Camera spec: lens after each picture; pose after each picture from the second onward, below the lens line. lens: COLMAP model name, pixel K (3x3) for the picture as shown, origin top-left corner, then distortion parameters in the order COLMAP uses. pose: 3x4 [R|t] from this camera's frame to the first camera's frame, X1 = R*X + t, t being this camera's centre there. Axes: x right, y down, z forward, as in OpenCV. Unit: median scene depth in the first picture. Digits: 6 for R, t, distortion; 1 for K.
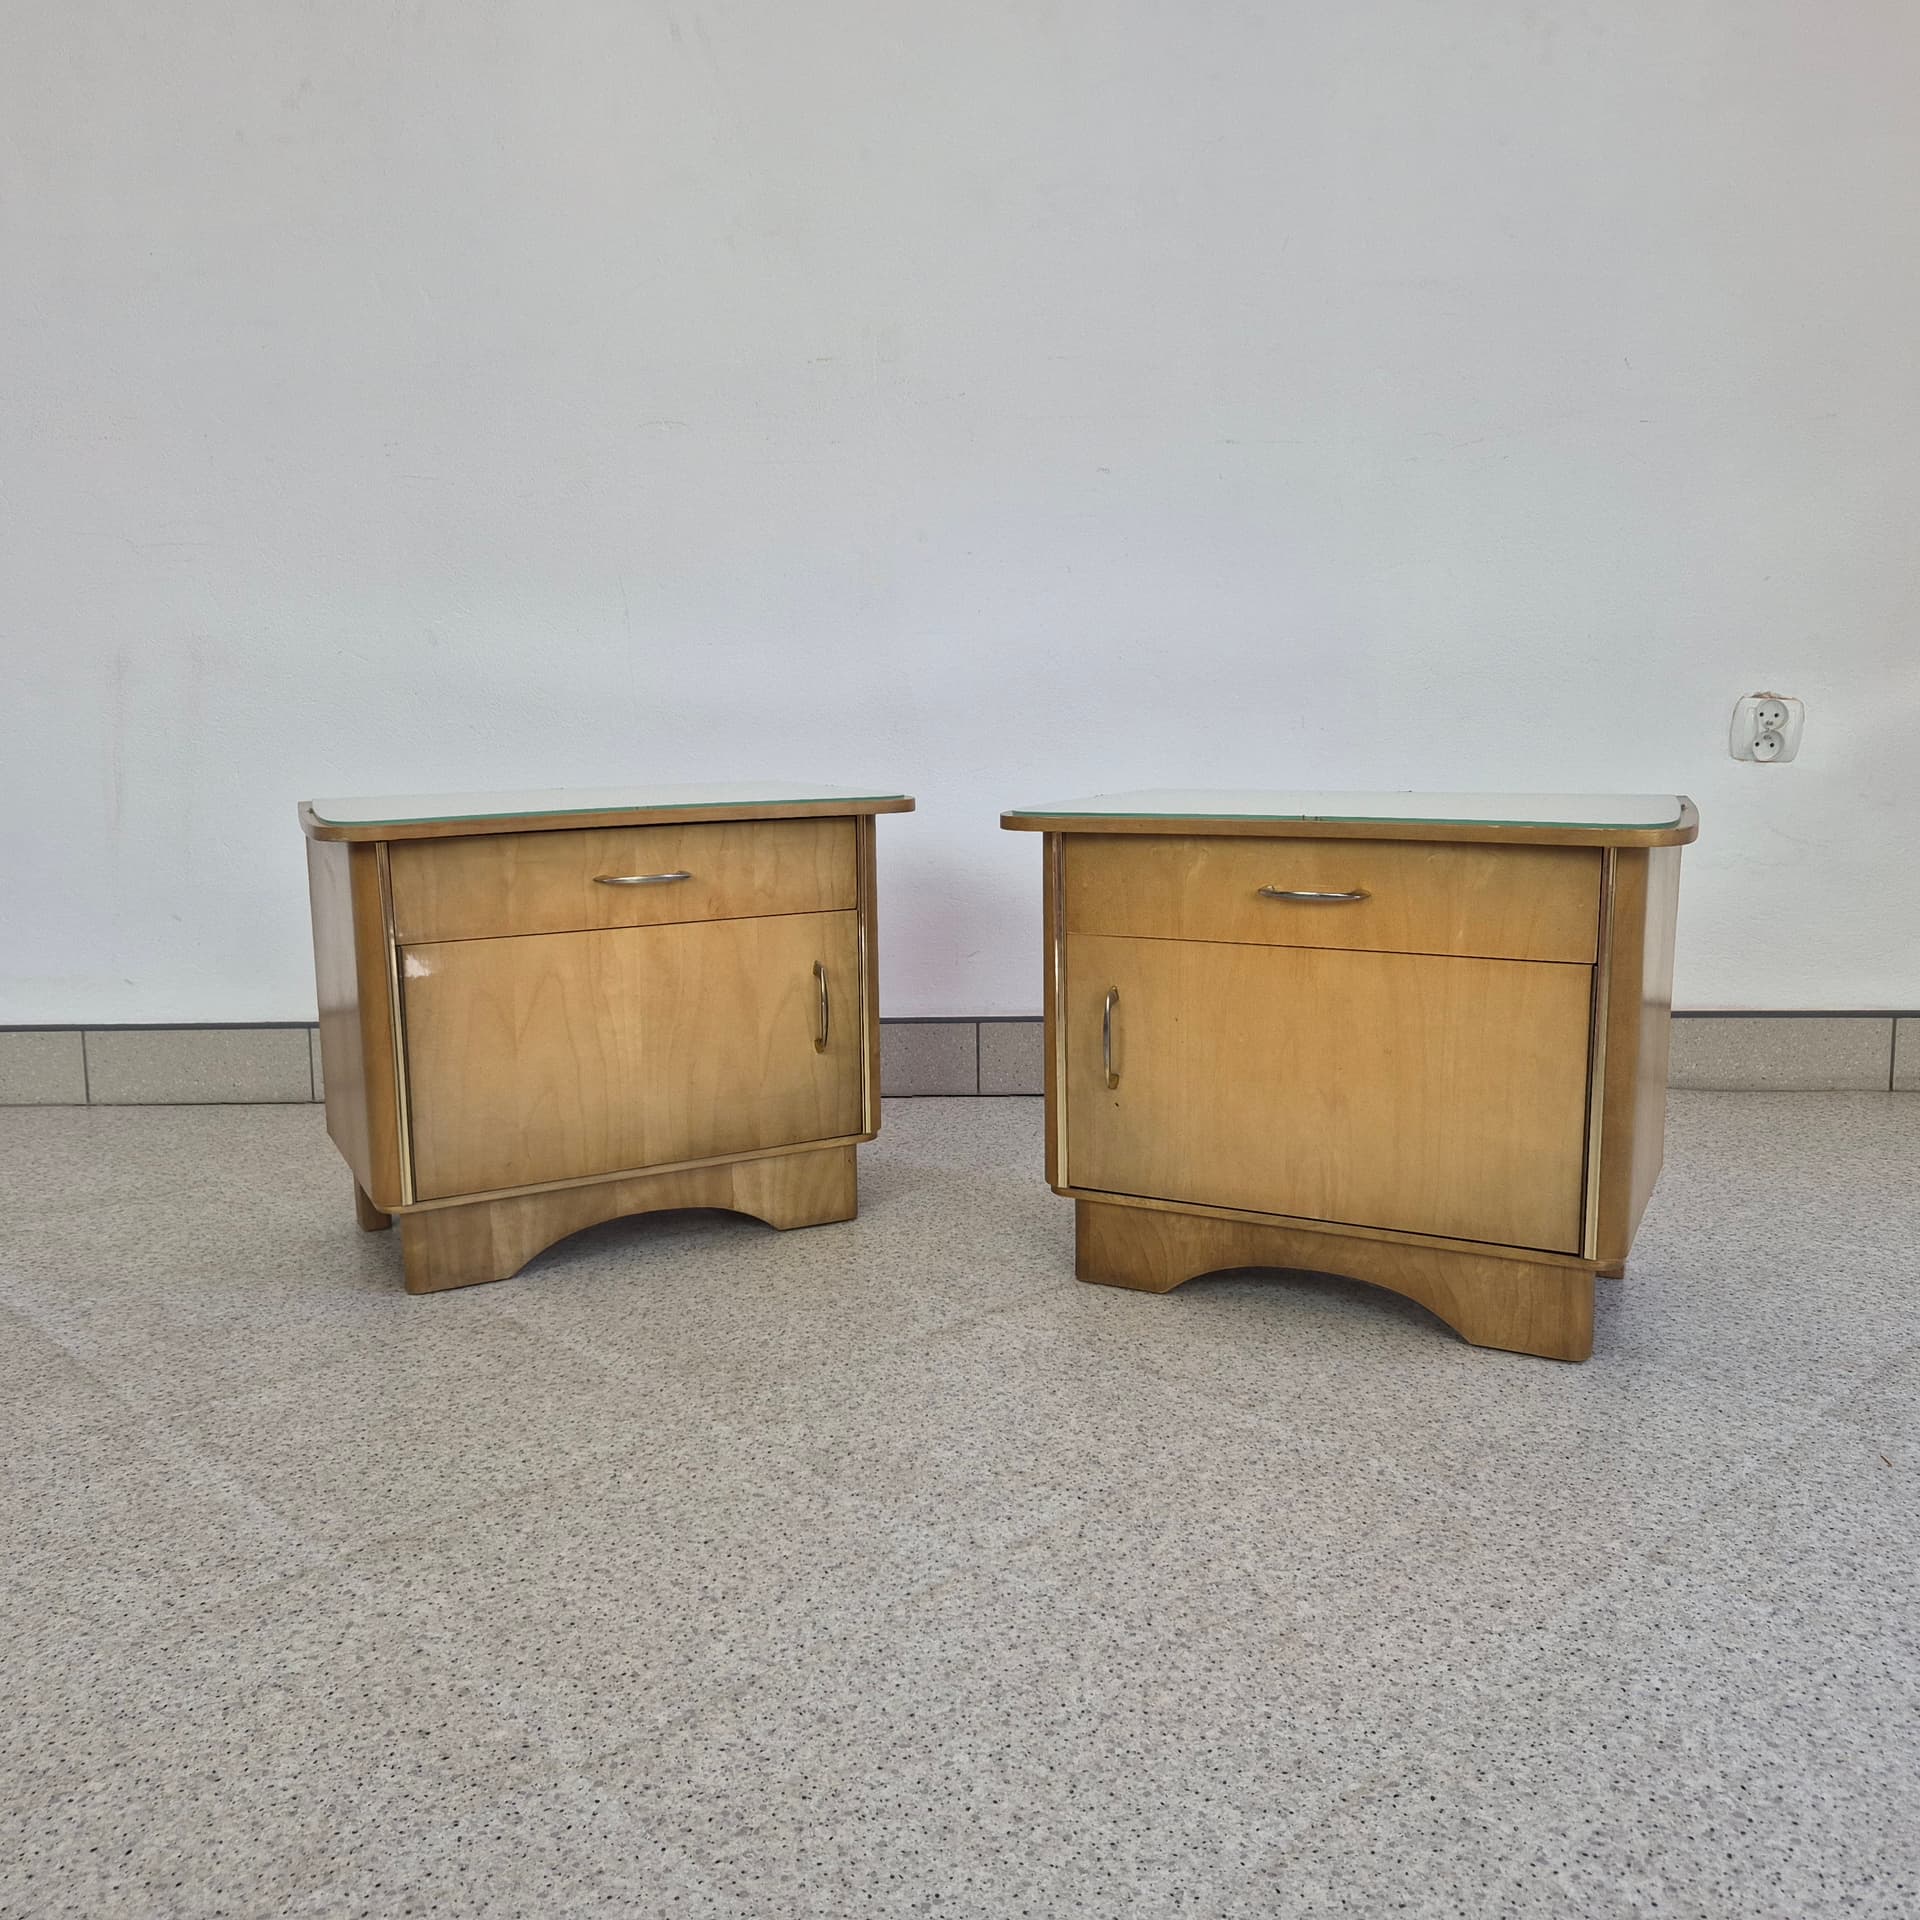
lens RADIAL K [[1724.5, 0, 965.2], [0, 1724.5, 953.9], [0, 0, 1]] dist [0.074467, -0.080058]
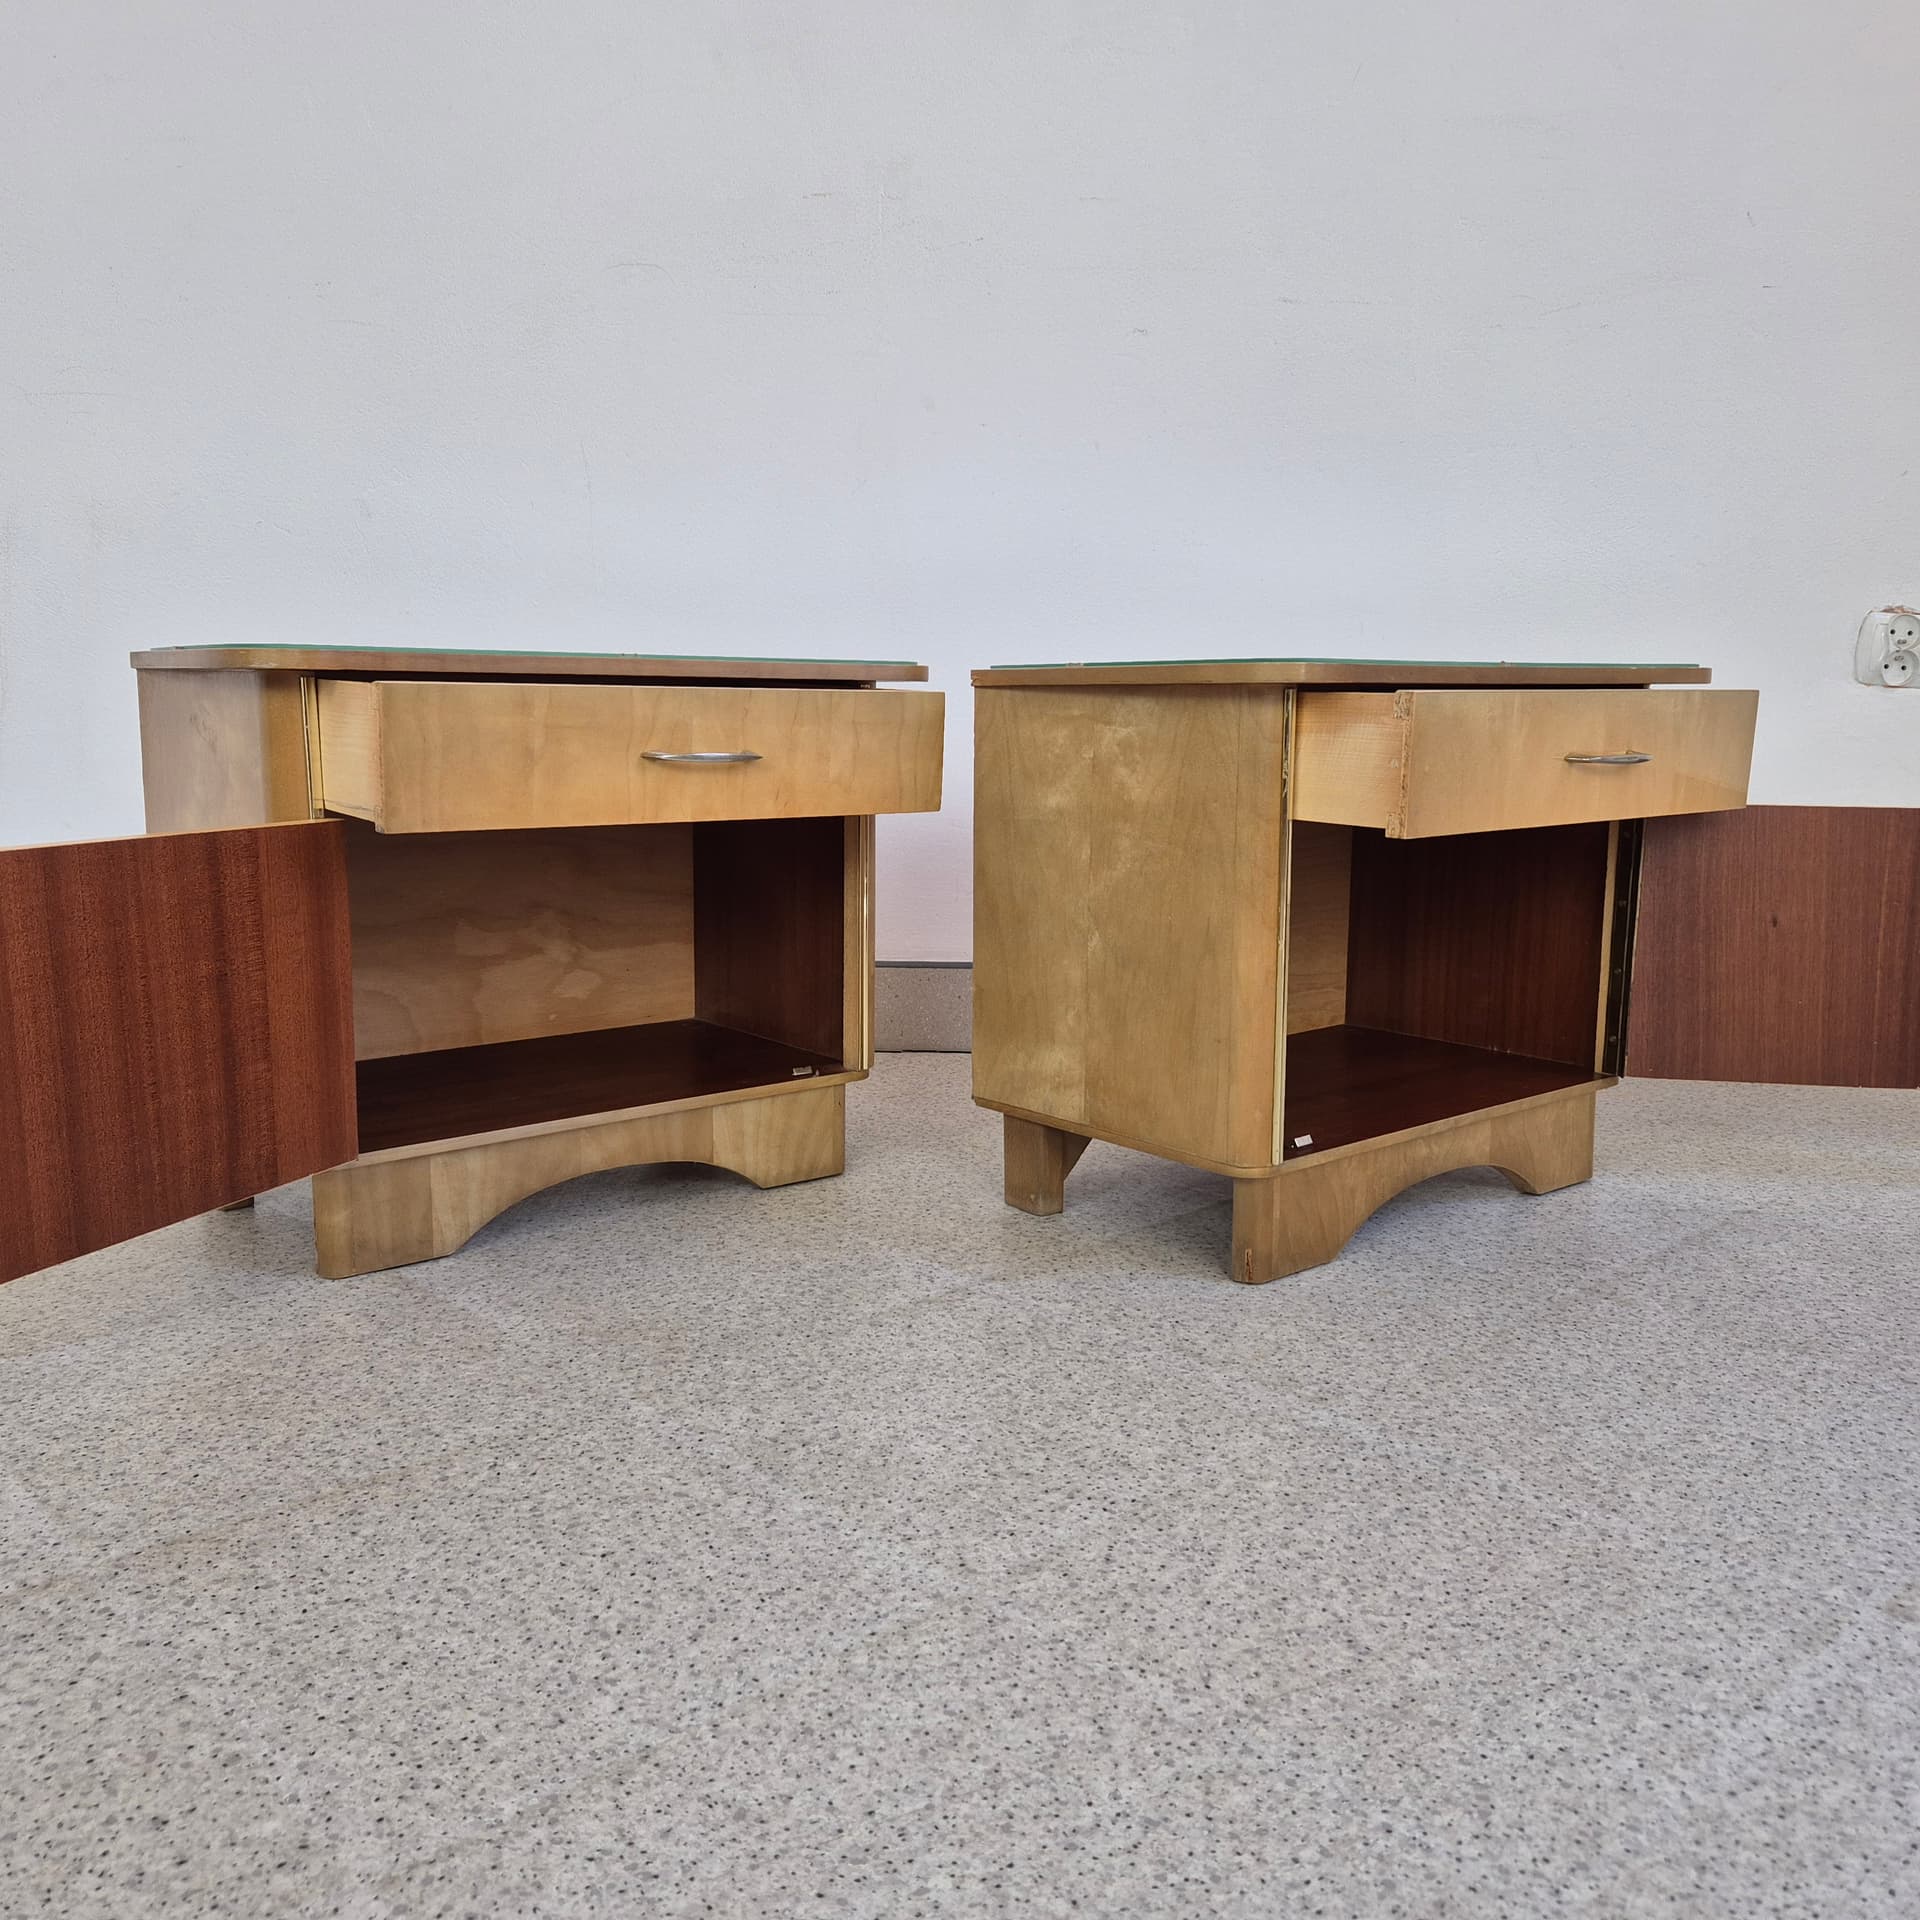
lens RADIAL K [[1735.1, 0, 956.4], [0, 1735.1, 947.8], [0, 0, 1]] dist [0.065468, -0.058238]
pose [[0.999662, 0.025733, -0.003650, -0.002477], [-0.025780, 0.999577, -0.013497, 0.086745], [0.003302, 0.013586, 0.999902, 0.253892]]
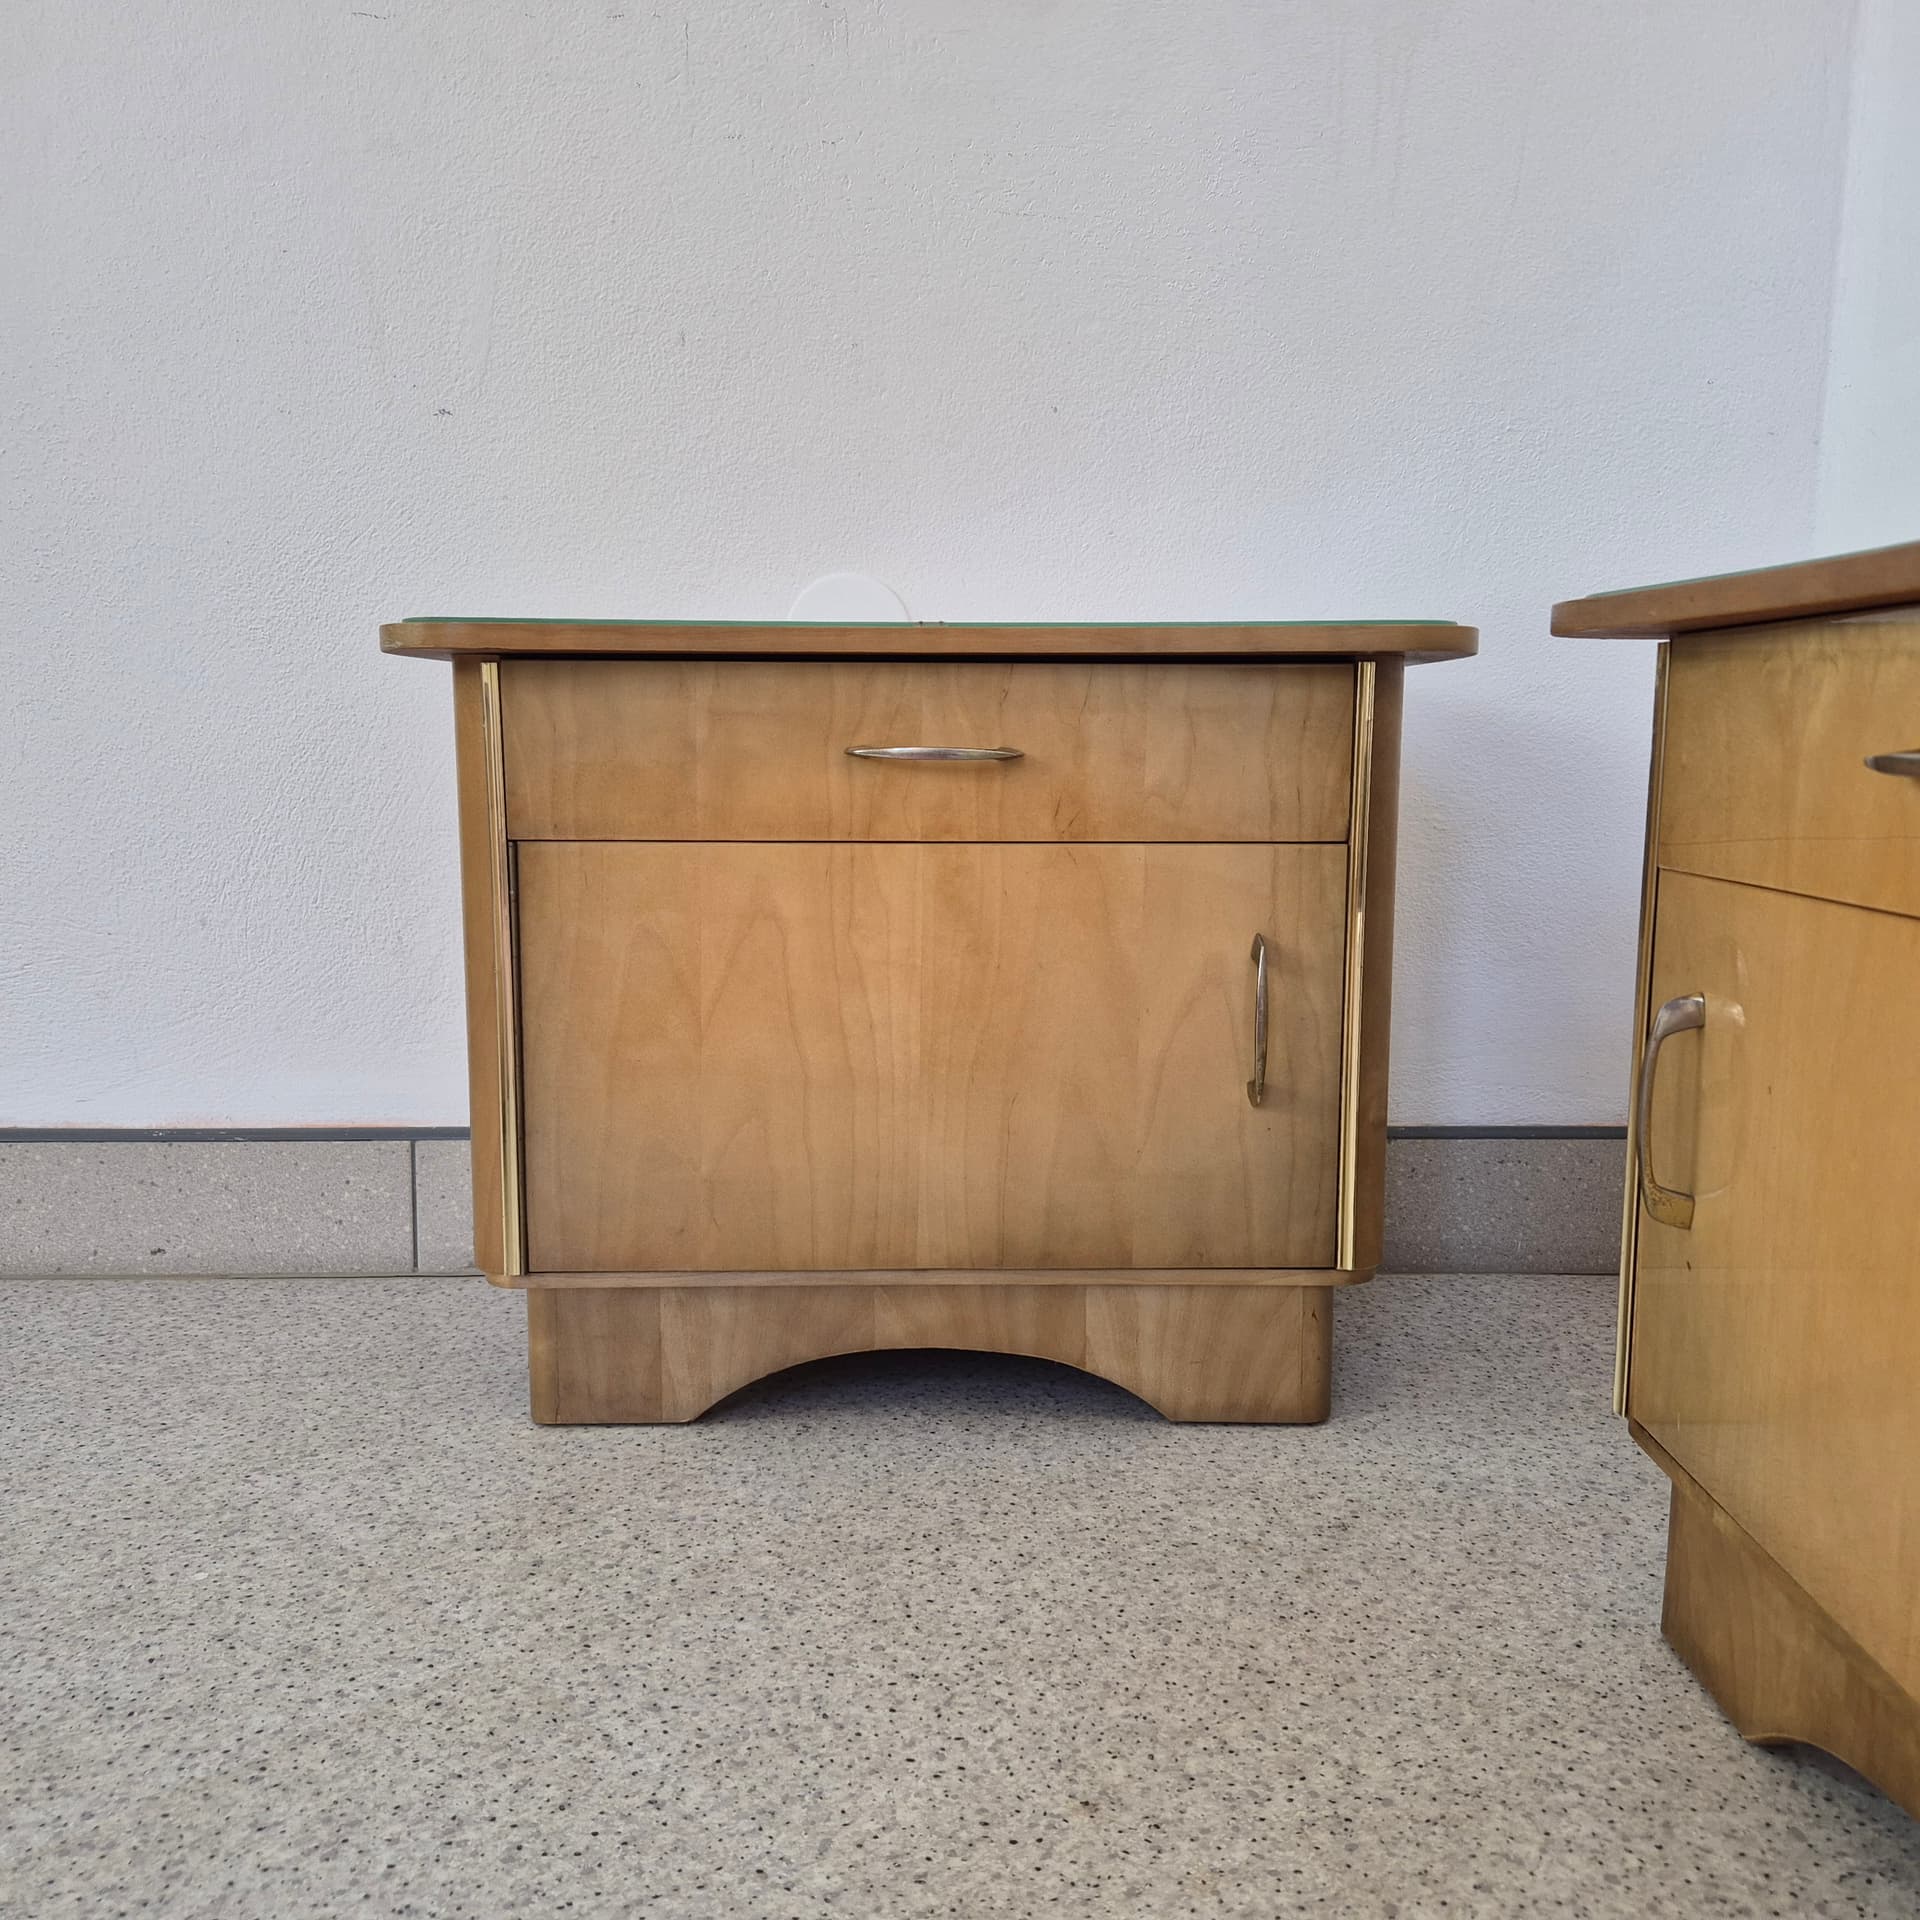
lens RADIAL K [[1740.0, 0, 963.4], [0, 1740.0, 967.2], [0, 0, 1]] dist [0.063424, -0.057958]
pose [[0.763670, 0.107993, -0.636511, 0.307040], [-0.110098, 0.993253, 0.036427, 0.007624], [0.636150, 0.042260, 0.770407, 0.809219]]
